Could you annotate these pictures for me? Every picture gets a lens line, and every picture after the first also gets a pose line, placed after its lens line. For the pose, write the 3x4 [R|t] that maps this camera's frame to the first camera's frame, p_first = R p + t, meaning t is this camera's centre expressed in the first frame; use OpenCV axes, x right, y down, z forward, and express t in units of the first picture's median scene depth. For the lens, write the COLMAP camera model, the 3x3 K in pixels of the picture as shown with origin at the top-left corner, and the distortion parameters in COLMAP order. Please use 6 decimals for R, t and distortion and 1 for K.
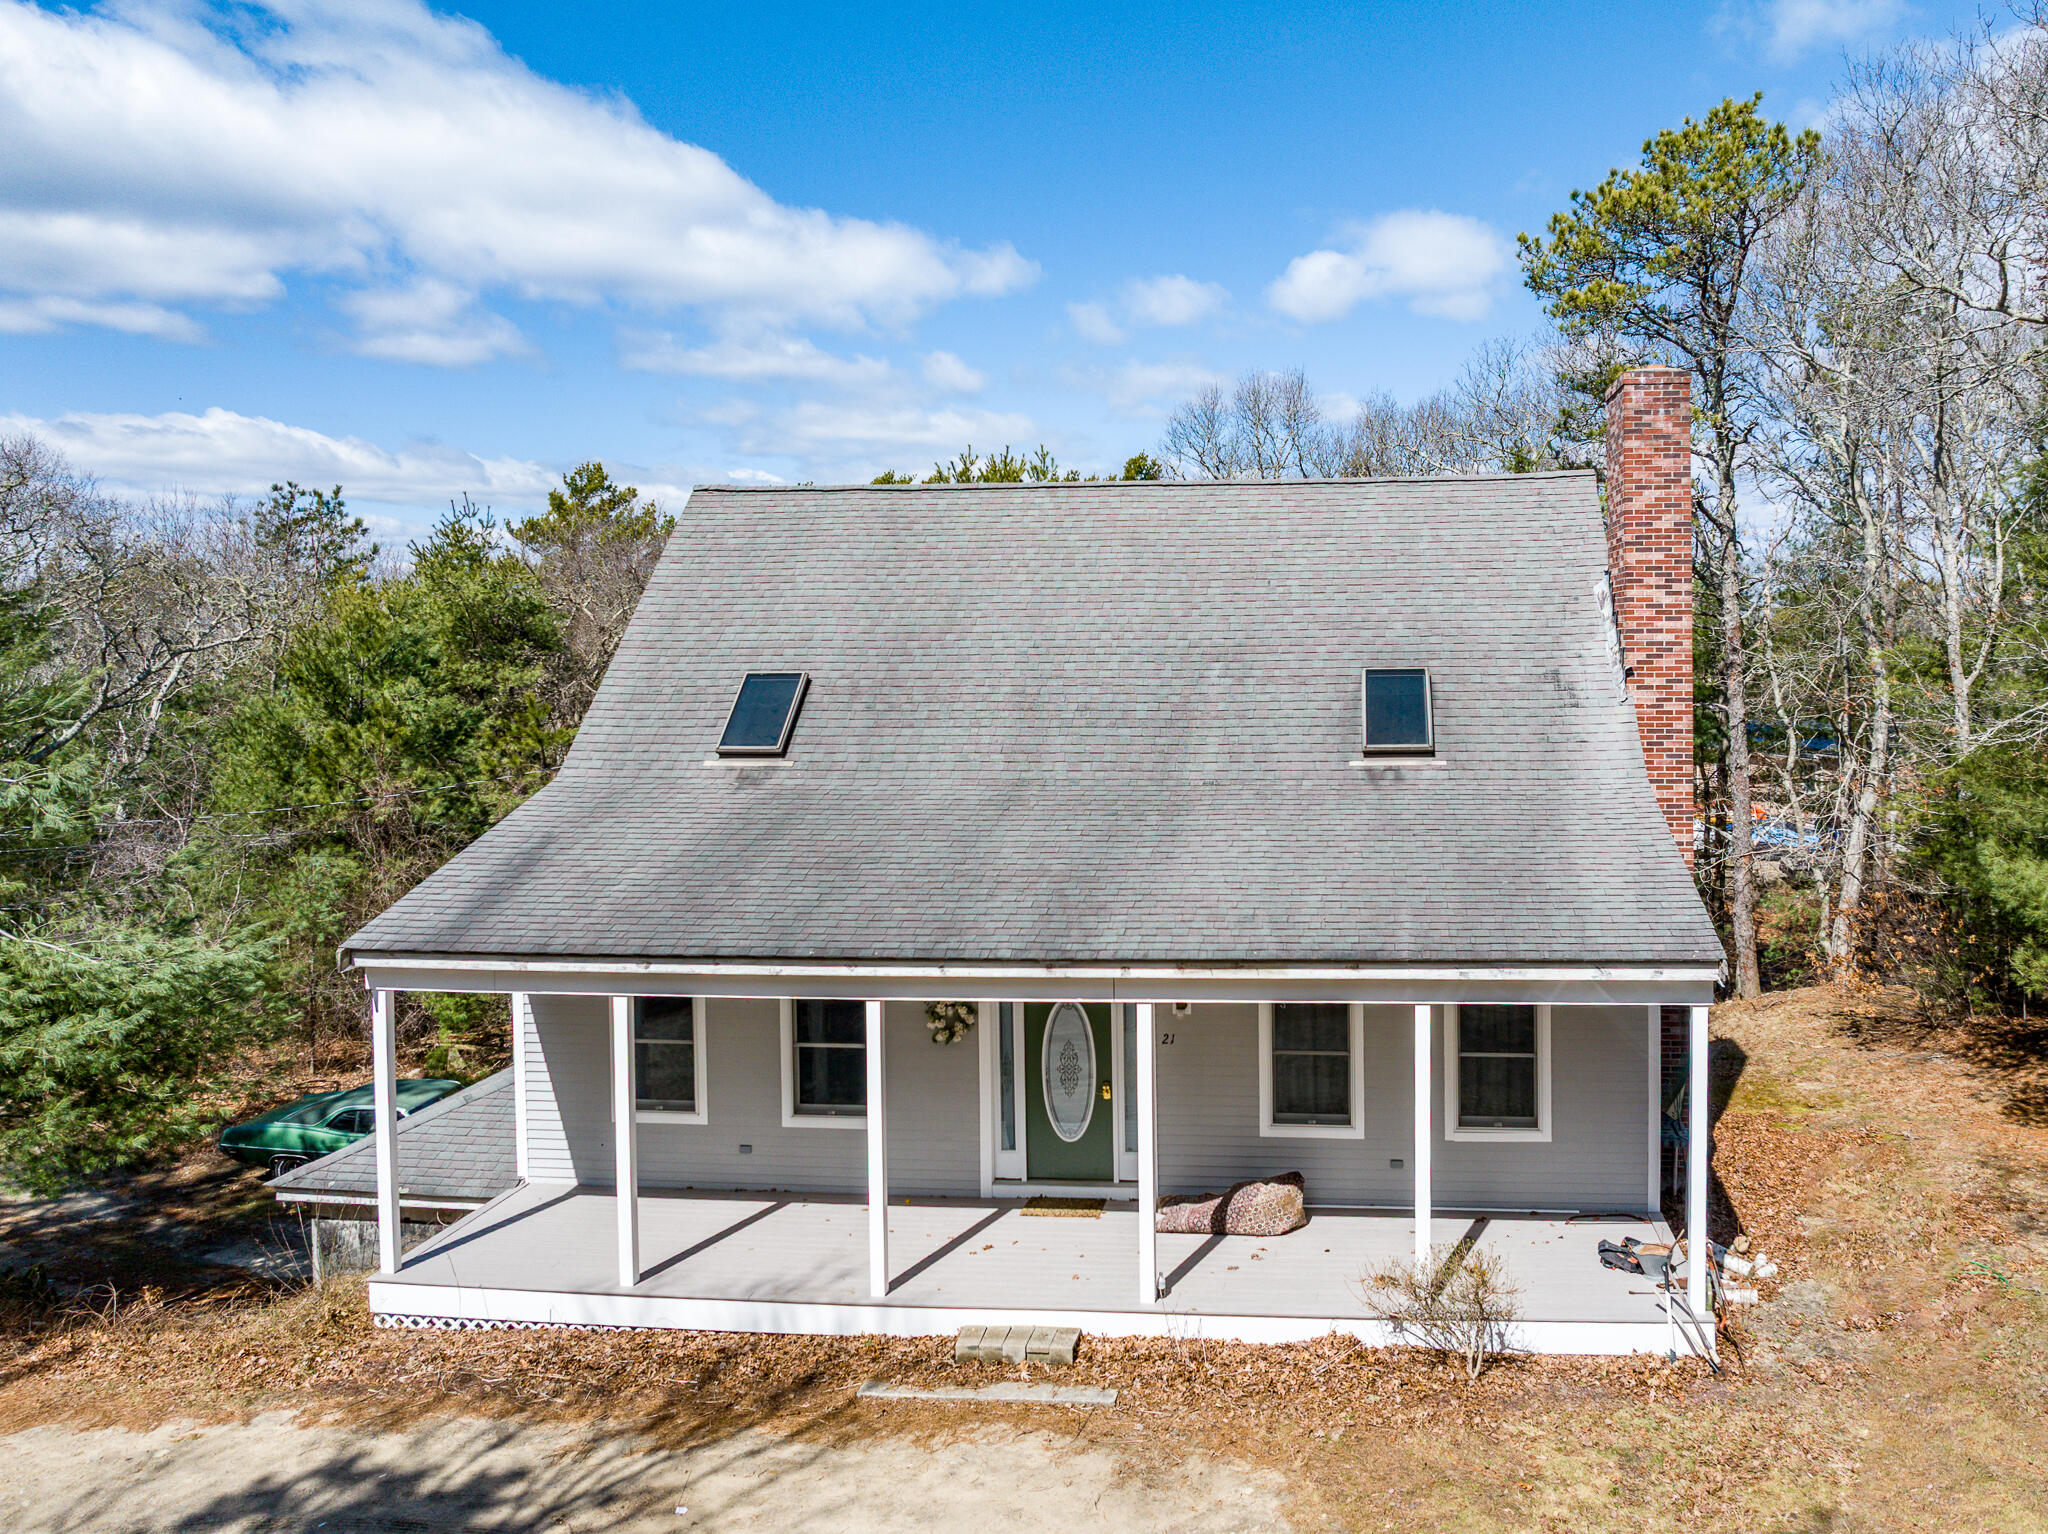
lens RADIAL K [[1497.6, 0, 1223.1], [0, 1497.6, 753.4], [0, 0, 1]] dist [-0.039866, 0.003434]
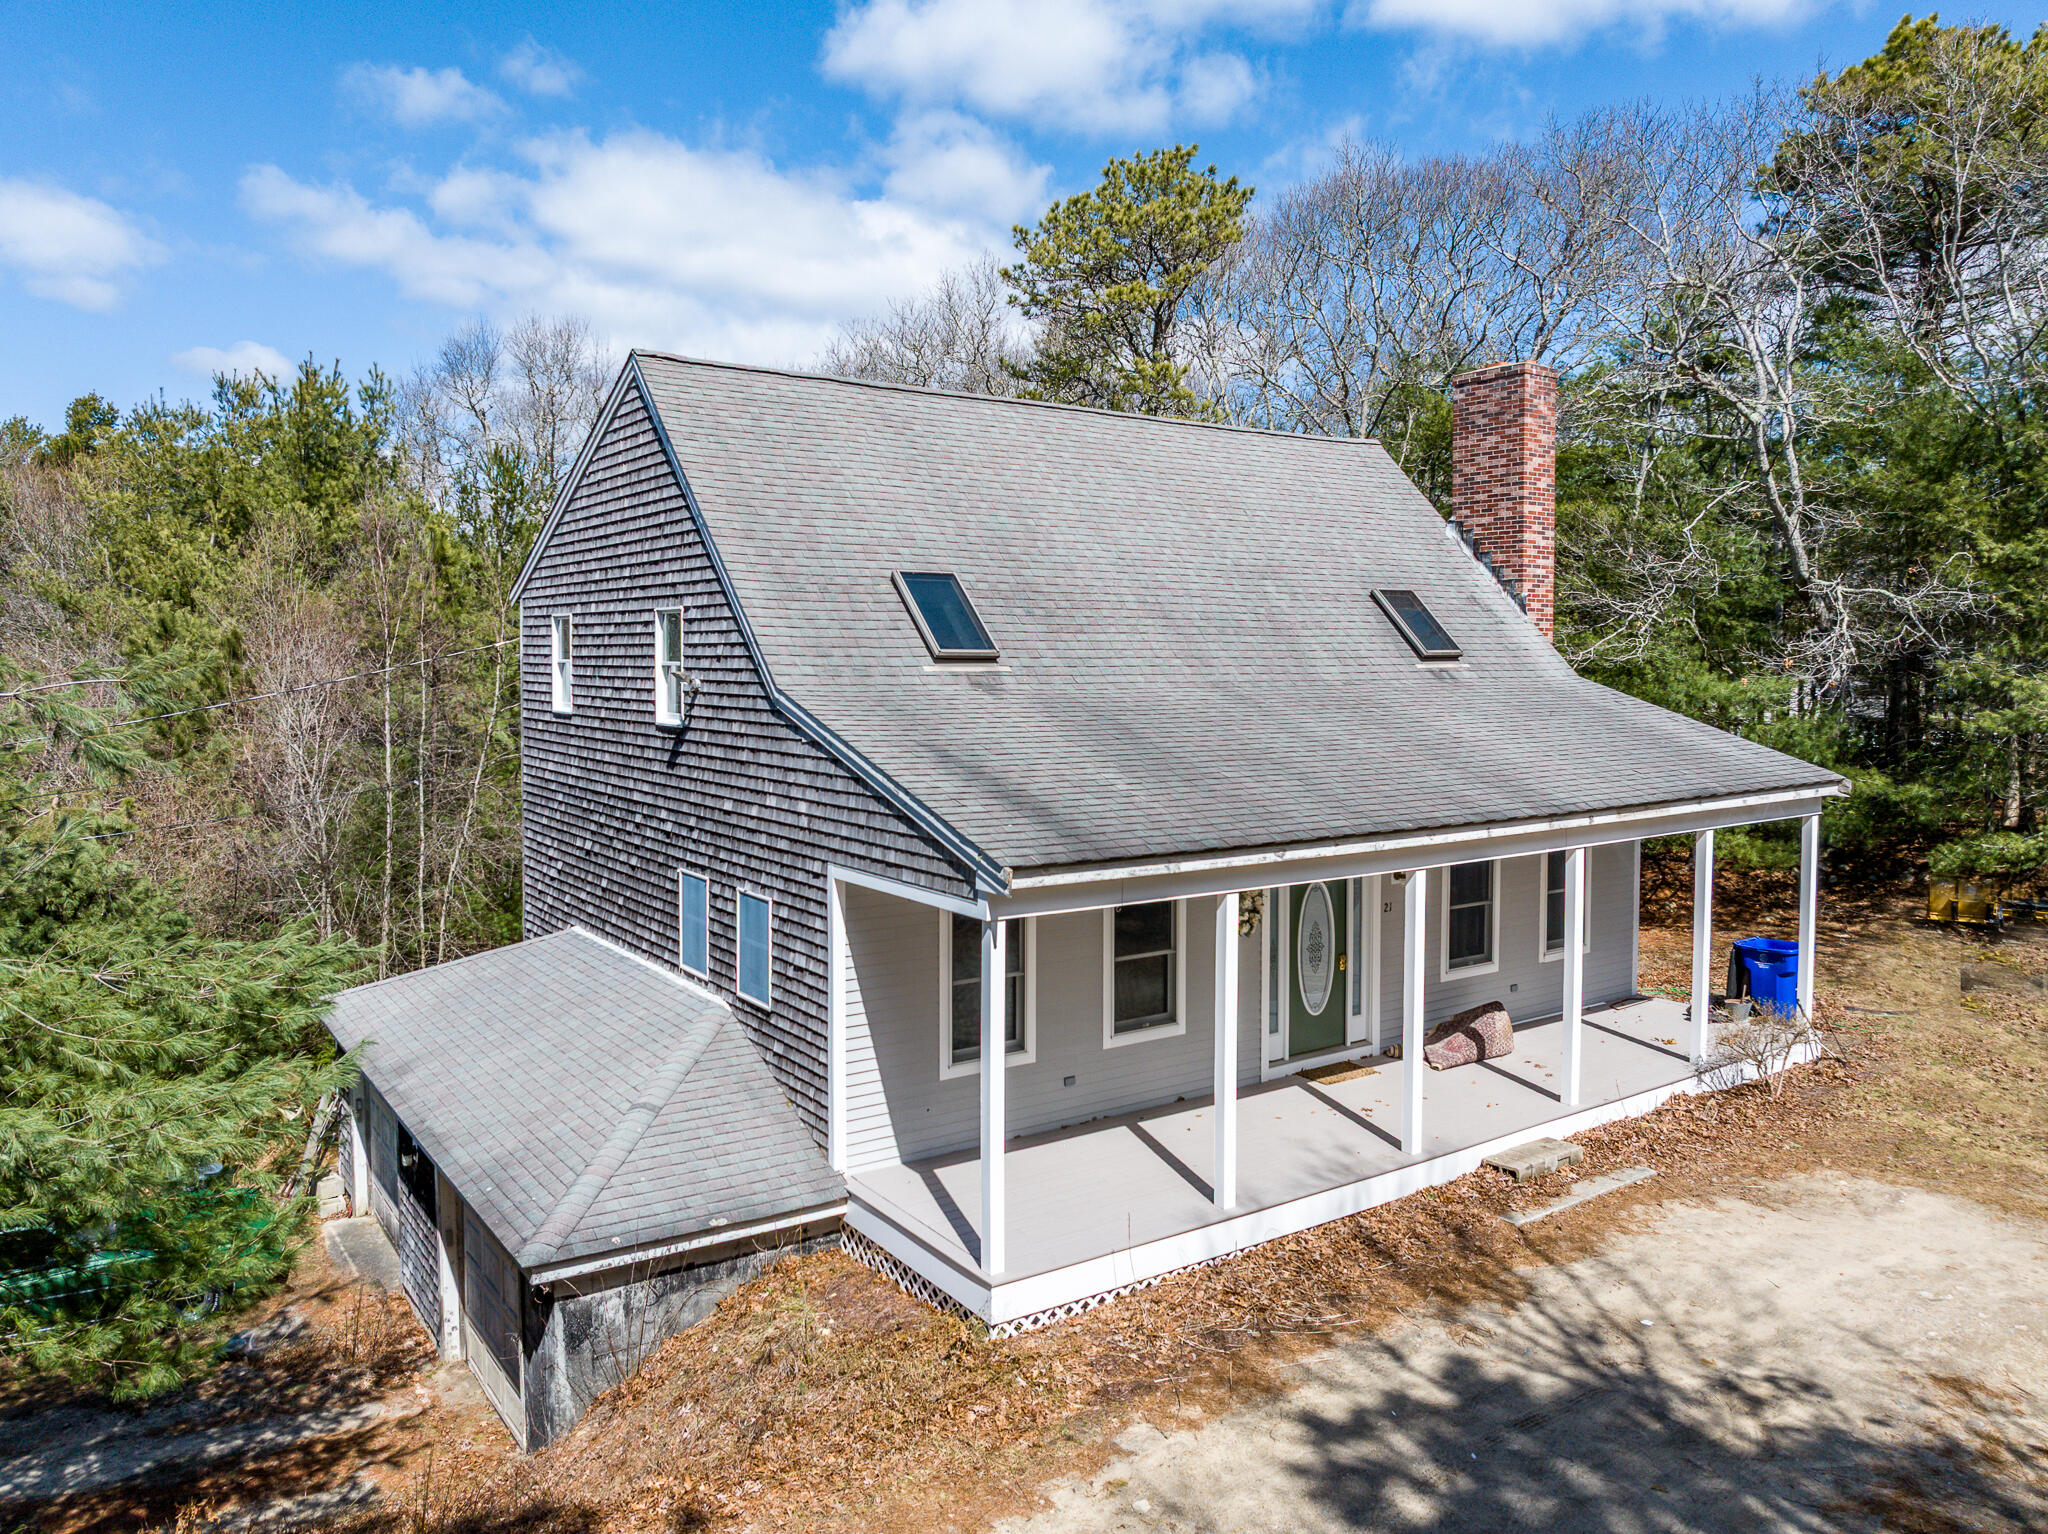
lens RADIAL K [[1442.1, 0, 1024.0], [0, 1442.1, 767.0], [0, 0, 1]] dist [-0.040758, 0.011678]
pose [[0.776497, -0.042411, 0.628692, -0.929101], [0.038607, 0.999060, 0.019711, 0.055674], [-0.628937, 0.008967, 0.777404, 0.338100]]
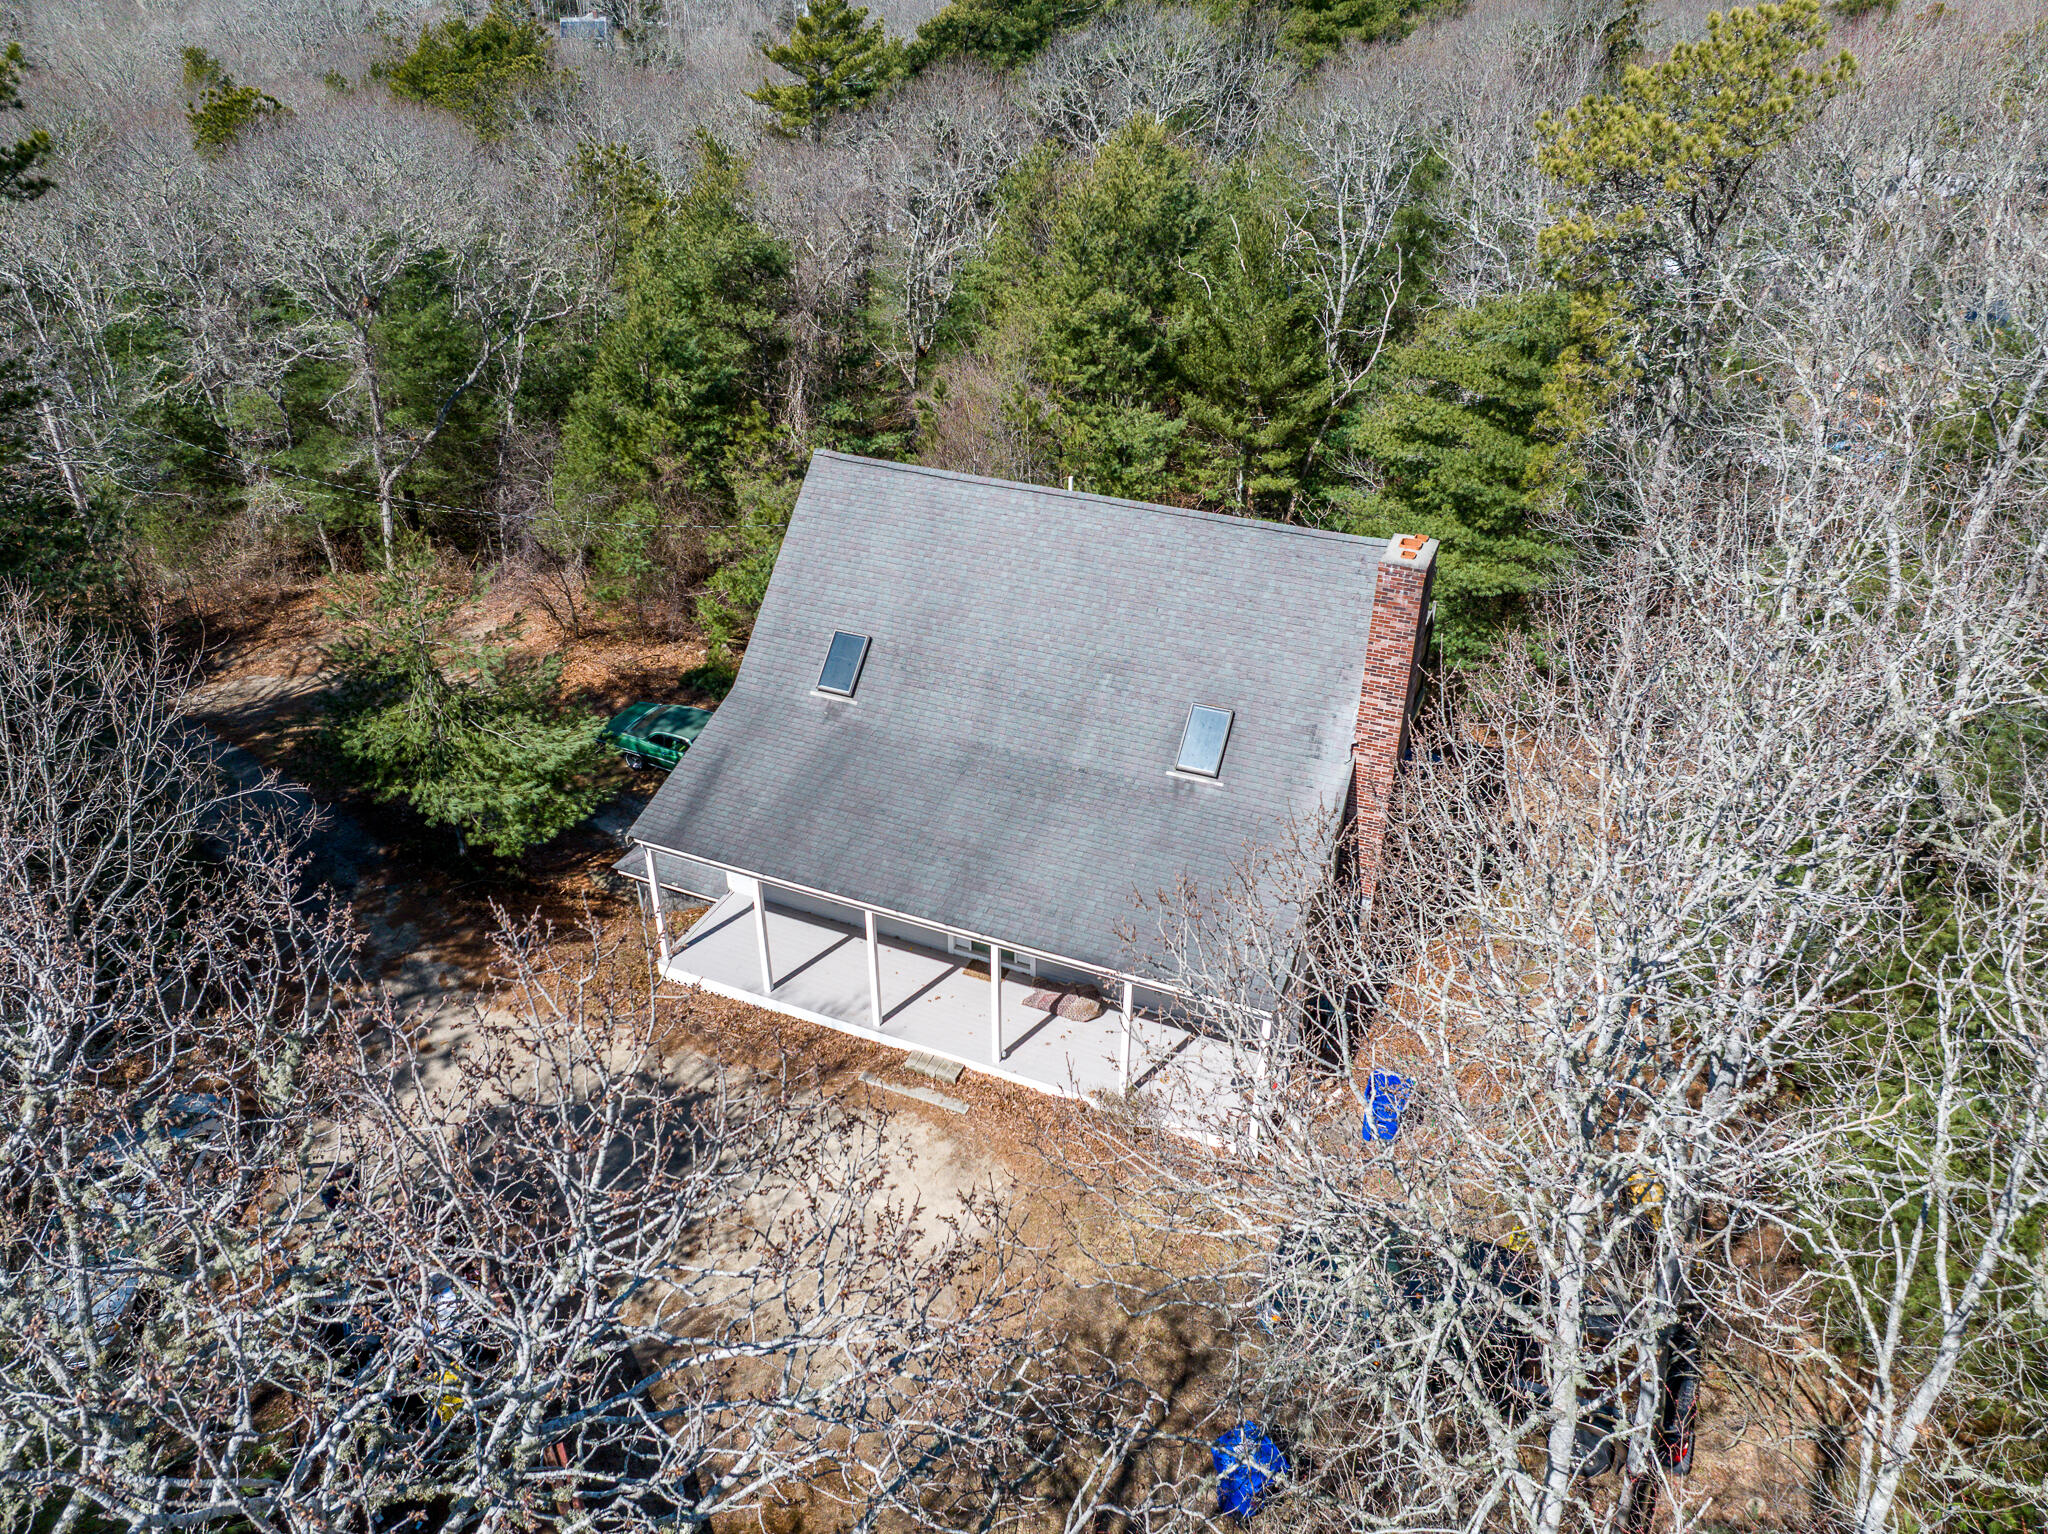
lens RADIAL K [[1452.3, 0, 1024.0], [0, 1452.3, 767.0], [0, 0, 1]] dist [-0.031191, -0.003941]
pose [[0.947991, 0.178035, -0.263850, 0.377505], [-0.020748, 0.861743, 0.506920, -0.851822], [0.317620, -0.475081, 0.820619, -0.370538]]
